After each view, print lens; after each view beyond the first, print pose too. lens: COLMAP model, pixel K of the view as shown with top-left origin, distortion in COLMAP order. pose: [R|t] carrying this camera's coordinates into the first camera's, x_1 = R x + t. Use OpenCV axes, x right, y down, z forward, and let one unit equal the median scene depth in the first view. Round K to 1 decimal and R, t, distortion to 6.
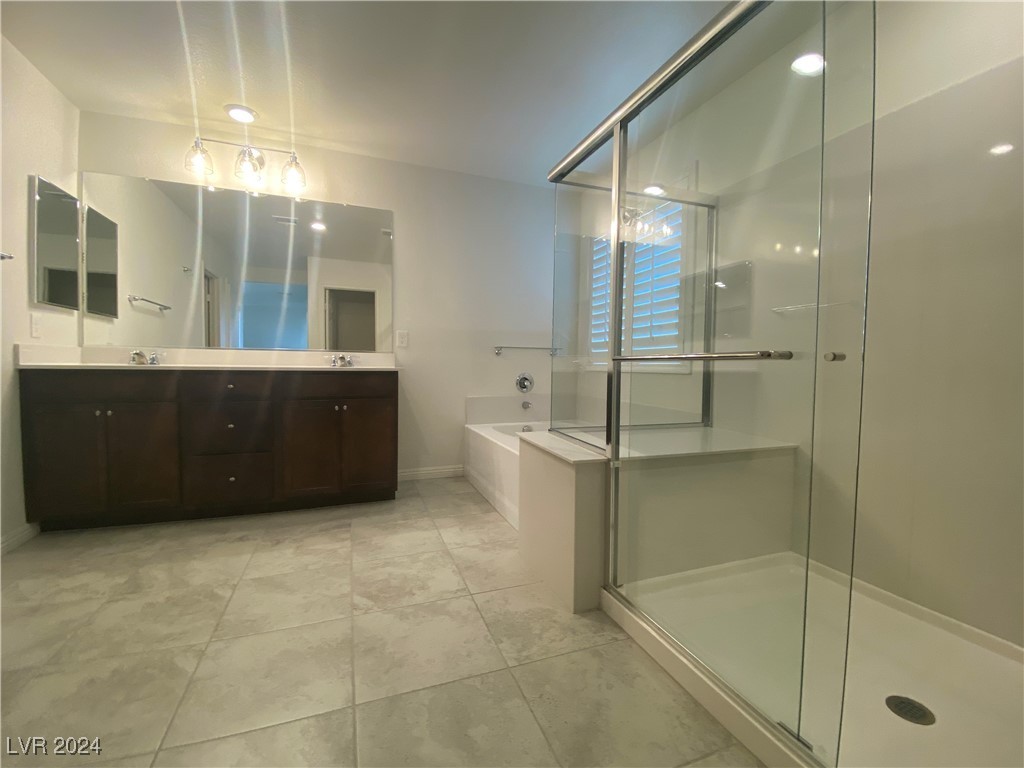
lens RADIAL K [[423.3, 0, 511.9], [0, 423.3, 382.6], [0, 0, 1]] dist [-0.000350, -0.013645]
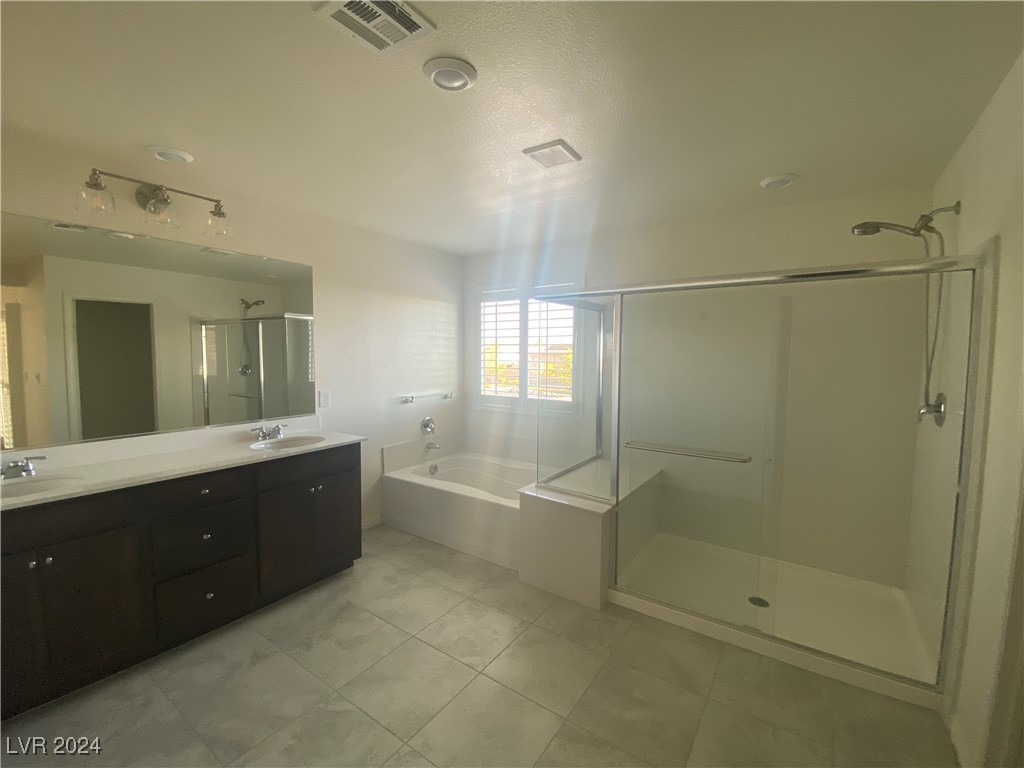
lens RADIAL K [[423.3, 0, 511.9], [0, 423.3, 382.6], [0, 0, 1]] dist [-0.000350, -0.013645]
pose [[0.835118, -0.044621, 0.548258, -0.582115], [0.033183, 0.998976, 0.030758, -0.210432], [-0.549069, -0.007494, 0.835743, -0.056966]]
